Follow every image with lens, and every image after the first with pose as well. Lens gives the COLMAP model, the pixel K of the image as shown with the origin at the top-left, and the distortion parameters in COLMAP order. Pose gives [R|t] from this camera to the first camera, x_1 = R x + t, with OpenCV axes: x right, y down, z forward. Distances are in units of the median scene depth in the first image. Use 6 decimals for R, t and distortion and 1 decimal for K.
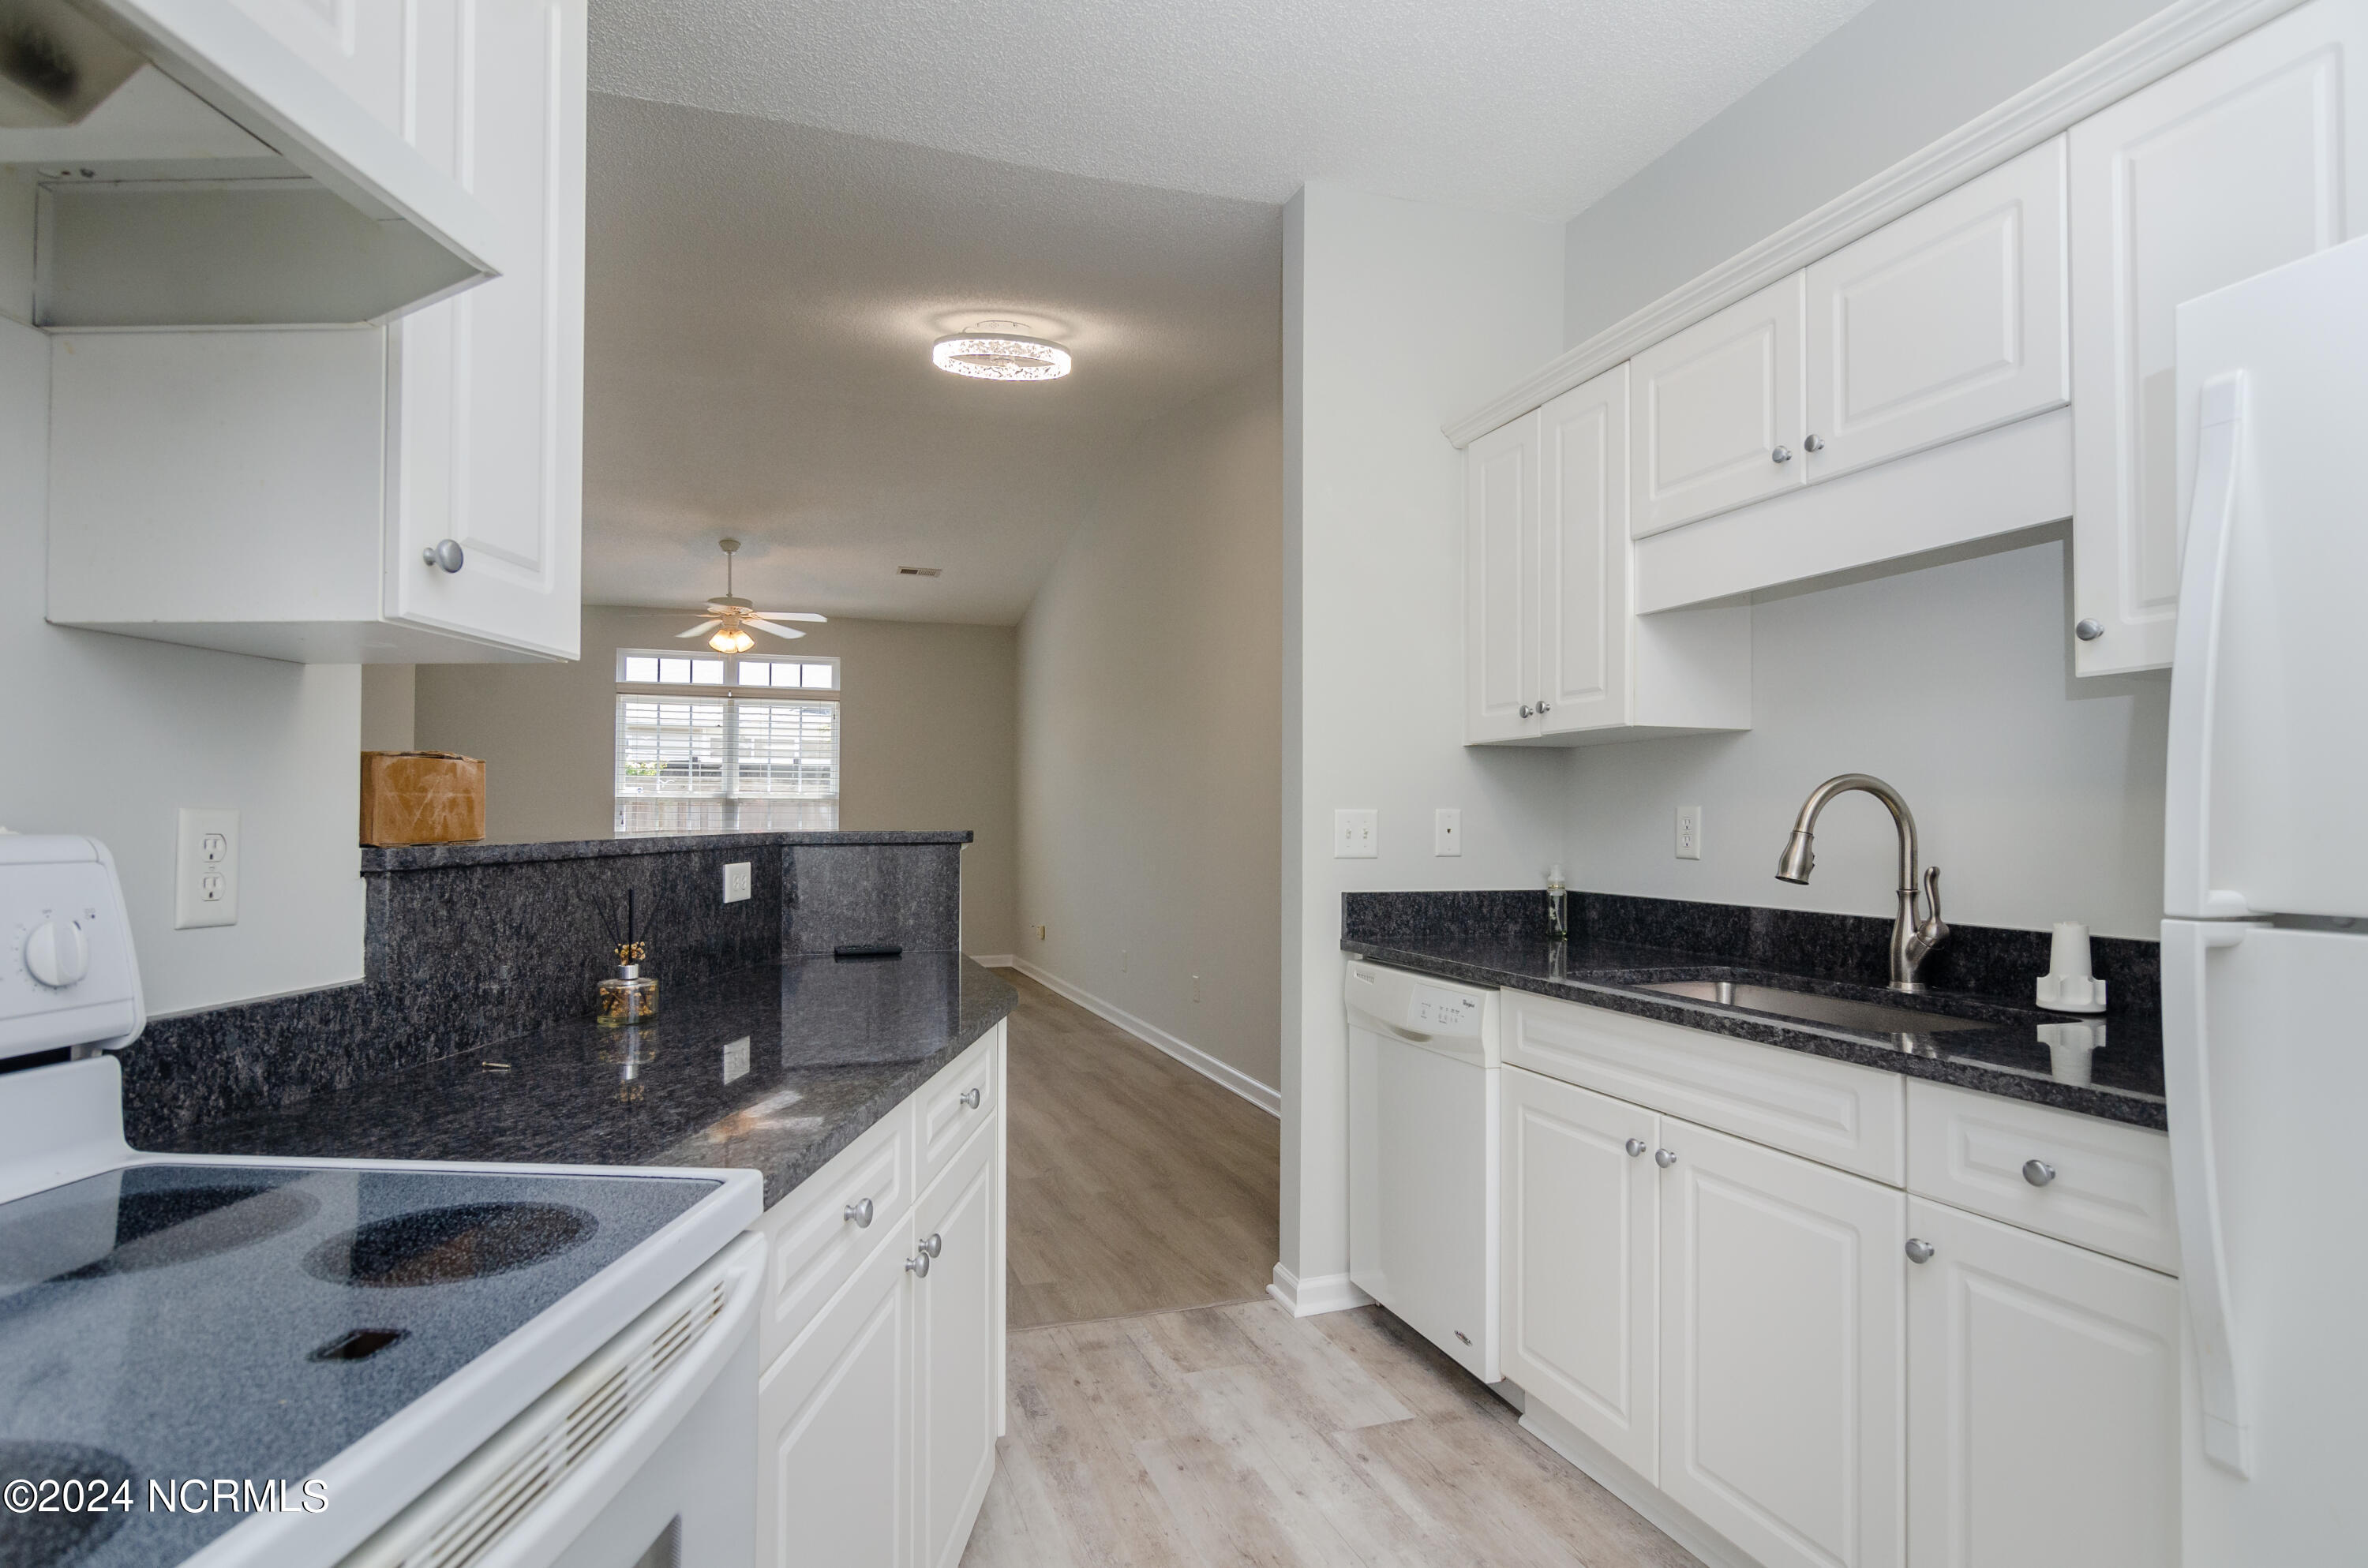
lens RADIAL K [[1260.5, 0, 1164.2], [0, 1260.5, 812.3], [0, 0, 1]] dist [0.000597, 0.031107]
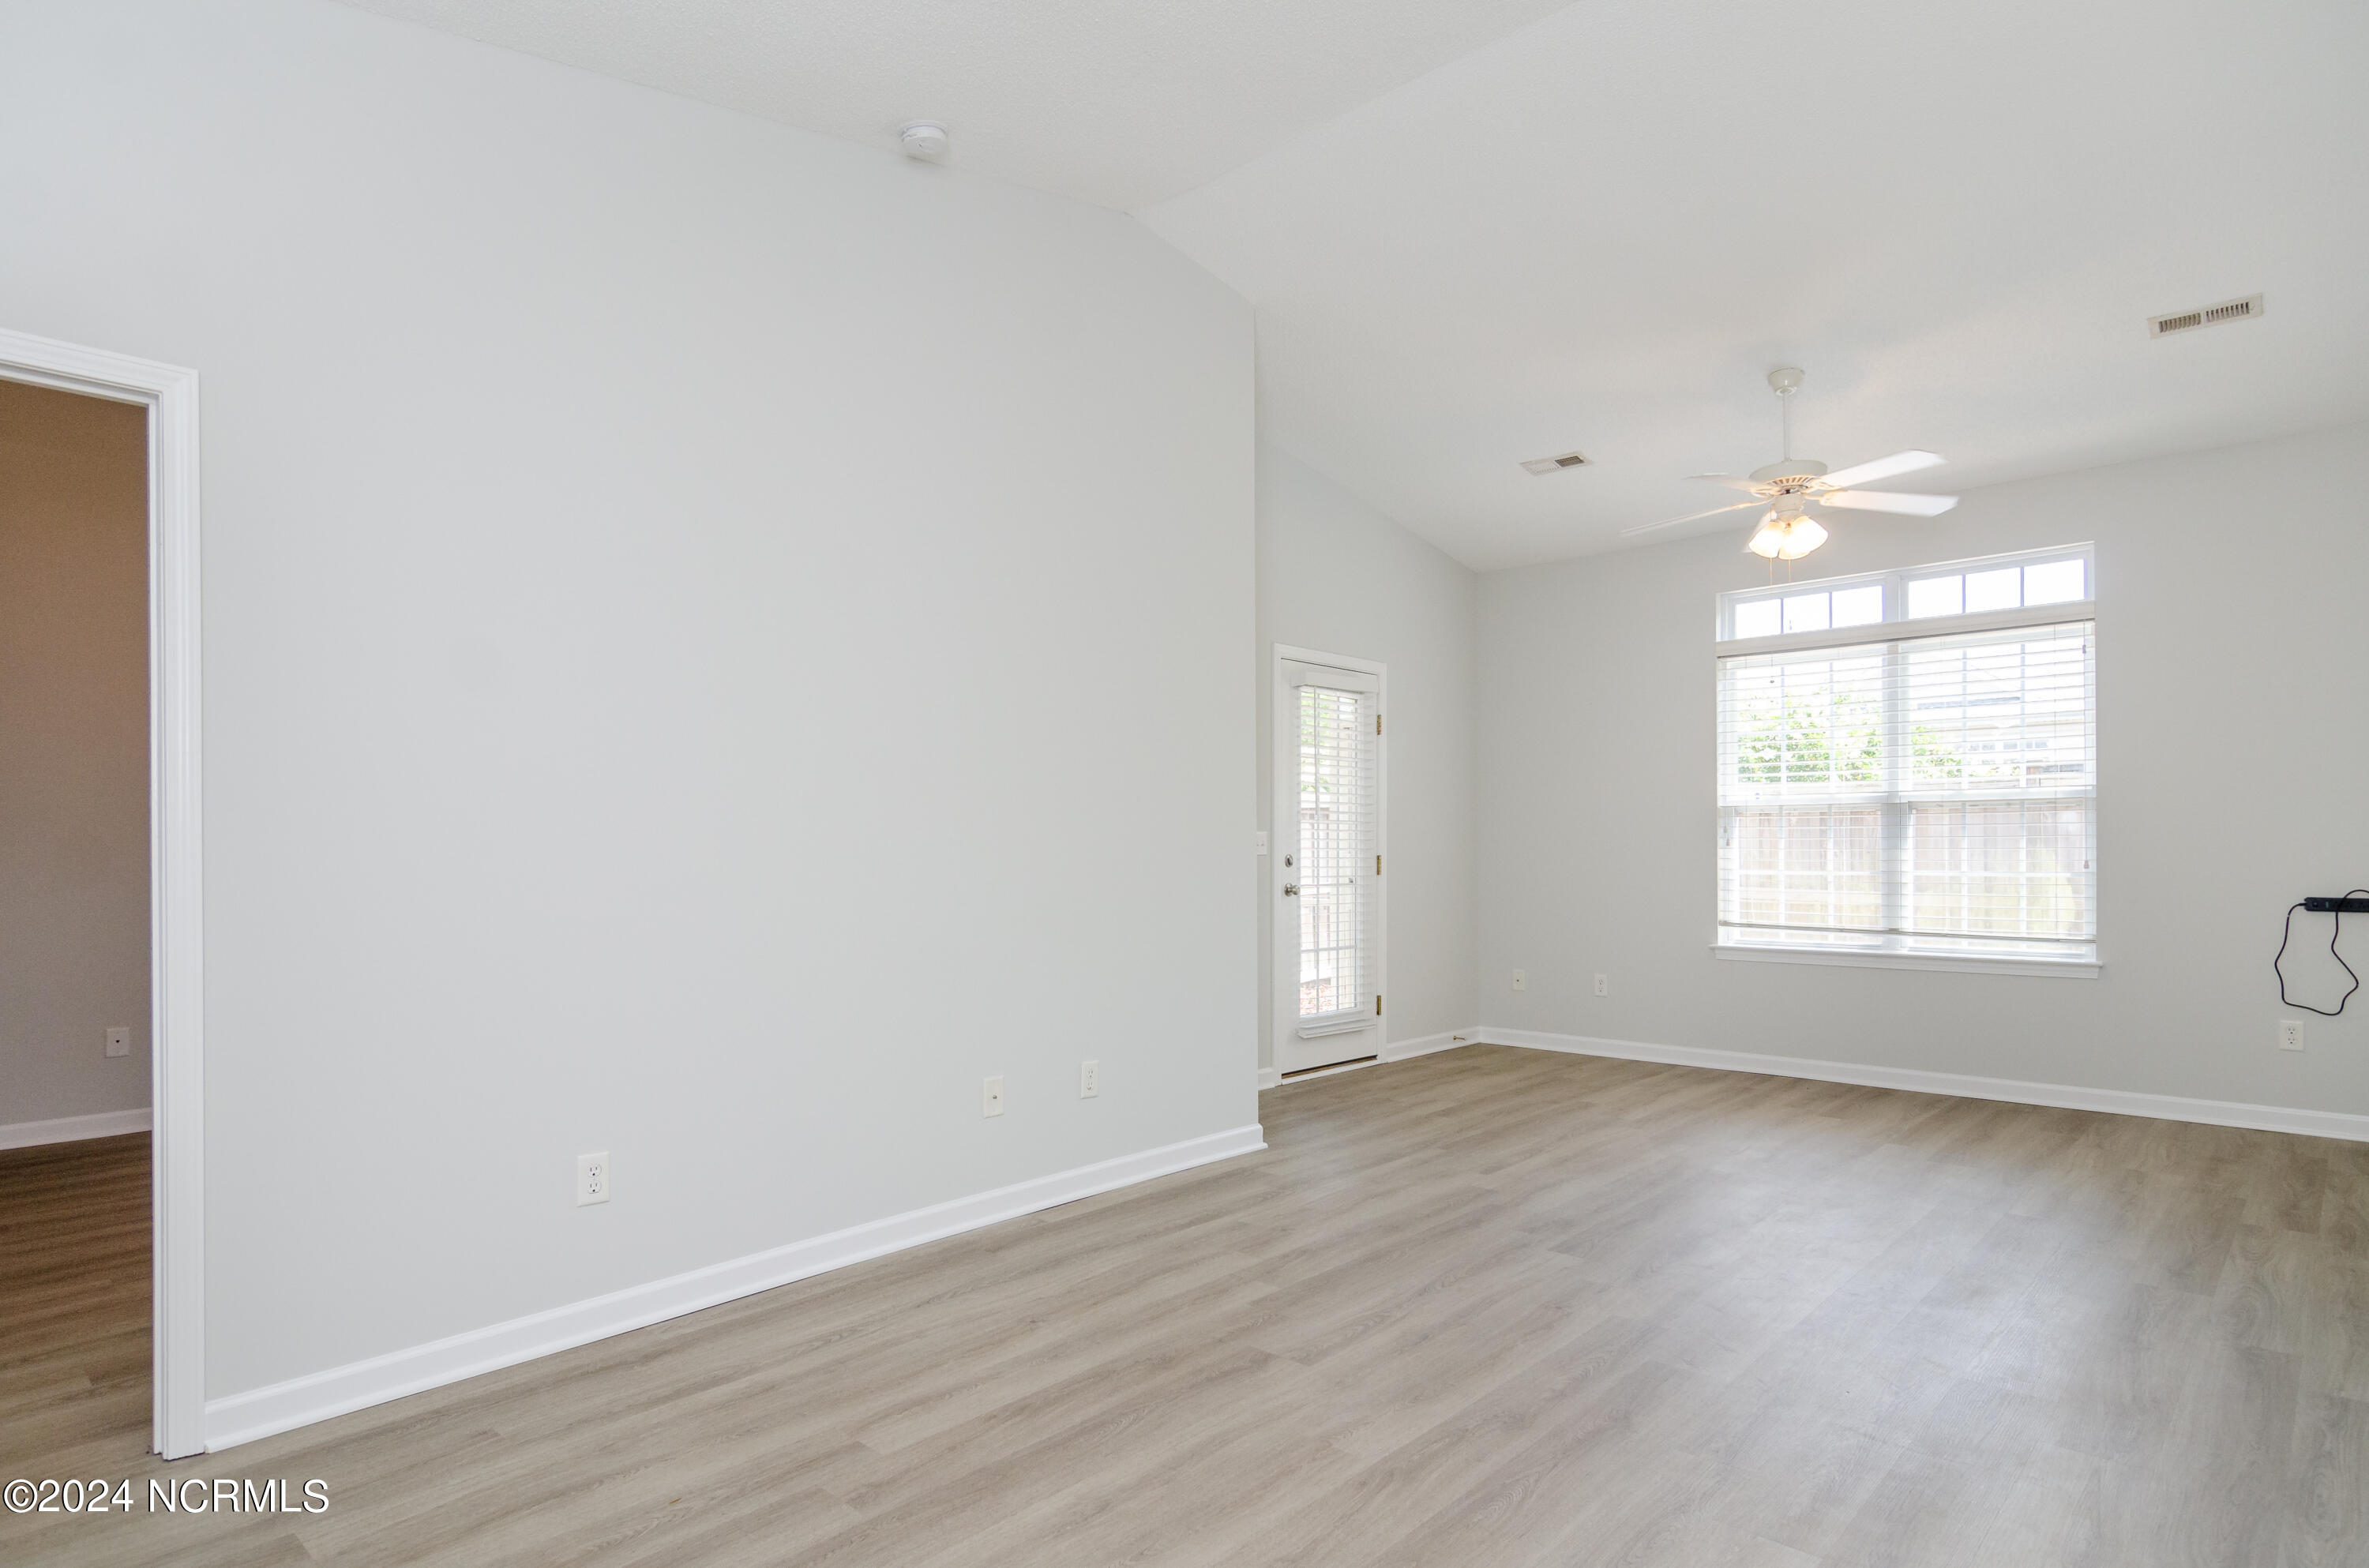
lens RADIAL K [[1275.0, 0, 1163.4], [0, 1275.0, 840.6], [0, 0, 1]] dist [-0.002281, 0.001372]
pose [[0.473289, -0.009893, -0.880852, 0.040878], [0.013104, 0.999905, -0.004189, 0.005794], [0.880810, -0.009561, 0.473374, 0.389075]]
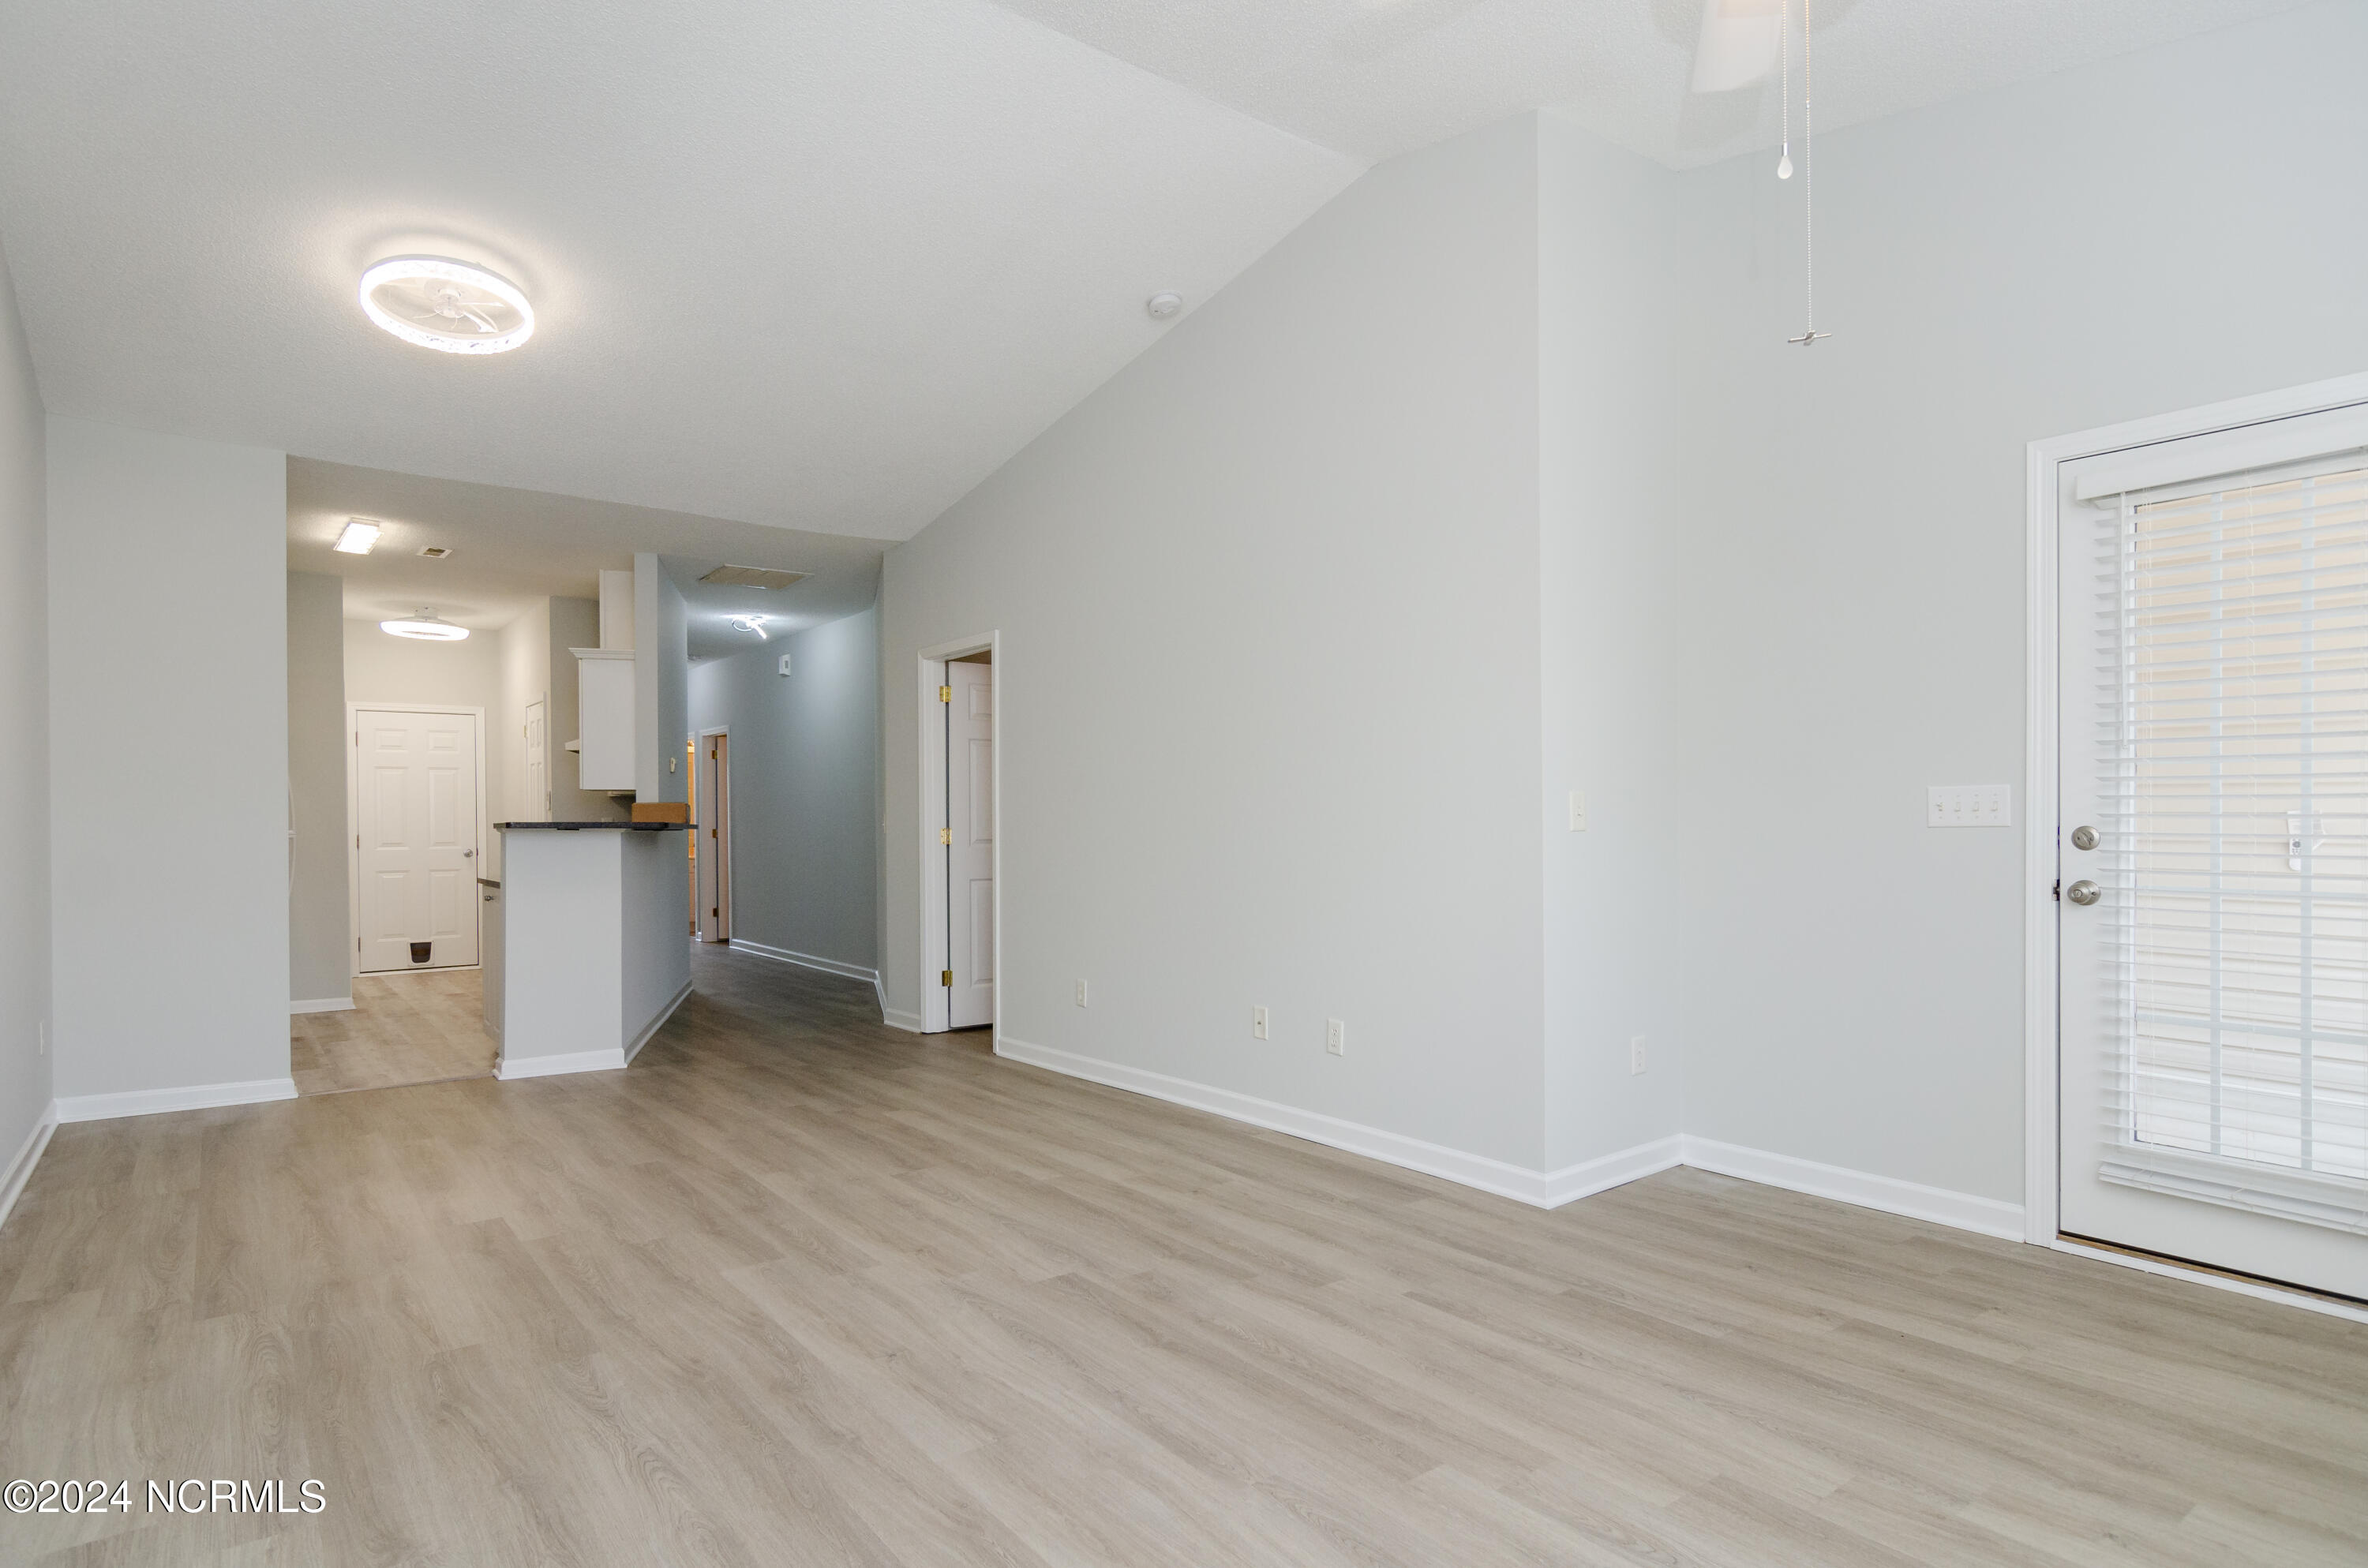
lens RADIAL K [[1266.5, 0, 1184.0], [0, 1266.5, 784.0], [0, 0, 1]] dist [0.000560, 0.001085]
pose [[-0.945165, -0.005740, -0.326542, -0.159094], [0.006092, 0.999362, -0.035200, 0.010139], [0.326536, -0.035259, -0.944527, 1.003324]]
